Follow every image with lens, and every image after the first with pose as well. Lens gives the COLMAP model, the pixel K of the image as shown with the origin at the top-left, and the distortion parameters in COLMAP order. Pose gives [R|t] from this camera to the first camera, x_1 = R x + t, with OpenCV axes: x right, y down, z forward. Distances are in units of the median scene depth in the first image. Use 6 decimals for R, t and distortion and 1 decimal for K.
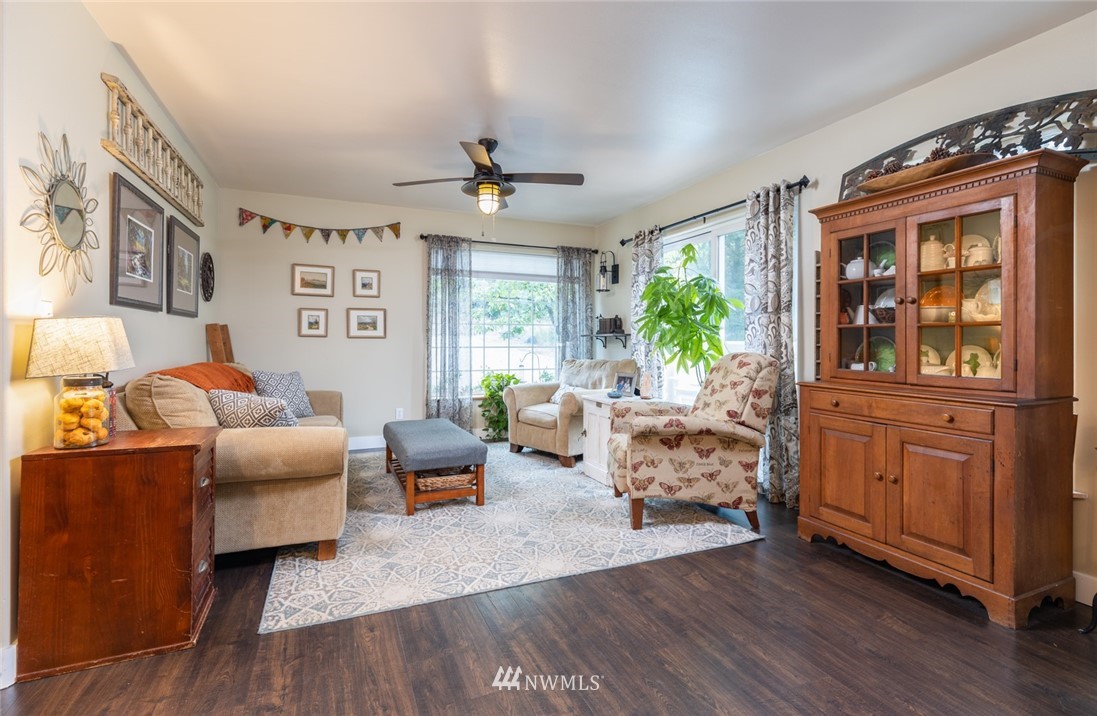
lens RADIAL K [[496.2, 0, 552.0], [0, 496.2, 343.9], [0, 0, 1]] dist [0.002504, -0.000759]
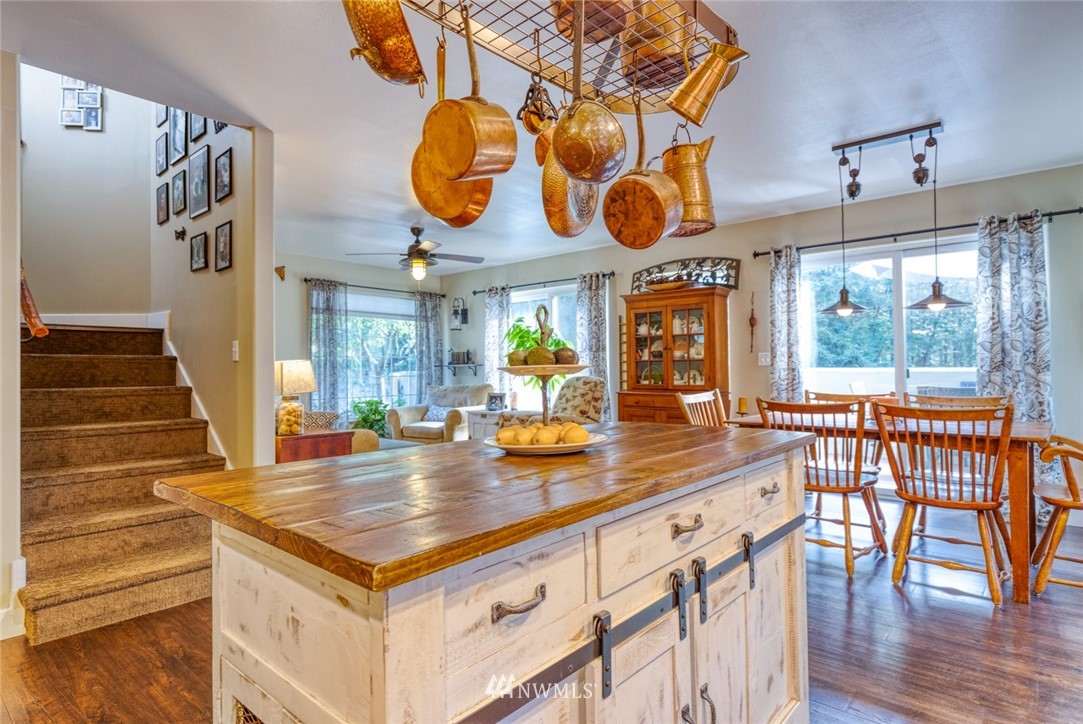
lens RADIAL K [[570.2, 0, 541.1], [0, 570.2, 361.7], [0, 0, 1]] dist [-0.007032, -0.000882]
pose [[0.901266, -0.007867, 0.433194, -0.642550], [0.015905, 0.999762, -0.014935, -0.004983], [-0.432973, 0.020350, 0.901177, -0.736127]]
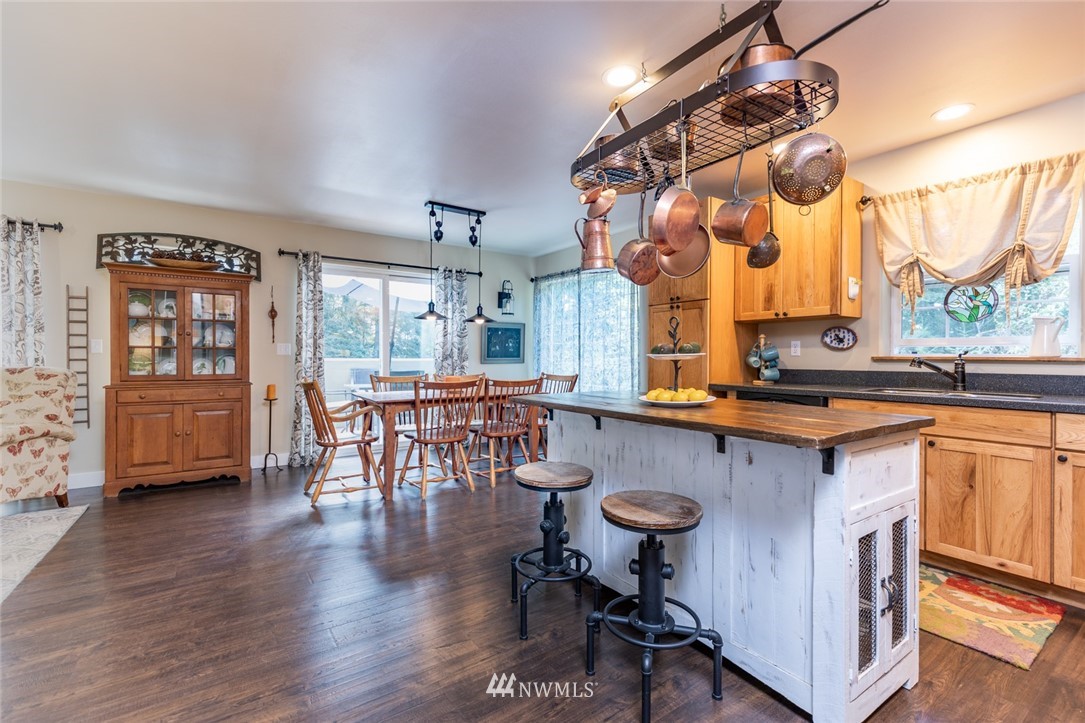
lens RADIAL K [[490.9, 0, 551.8], [0, 490.9, 358.1], [0, 0, 1]] dist [0.003488, -0.000644]
pose [[-0.204920, -0.005660, 0.978762, -1.107896], [0.003001, 0.999975, 0.006411, -0.005835], [-0.978774, 0.004251, -0.204898, 0.064112]]
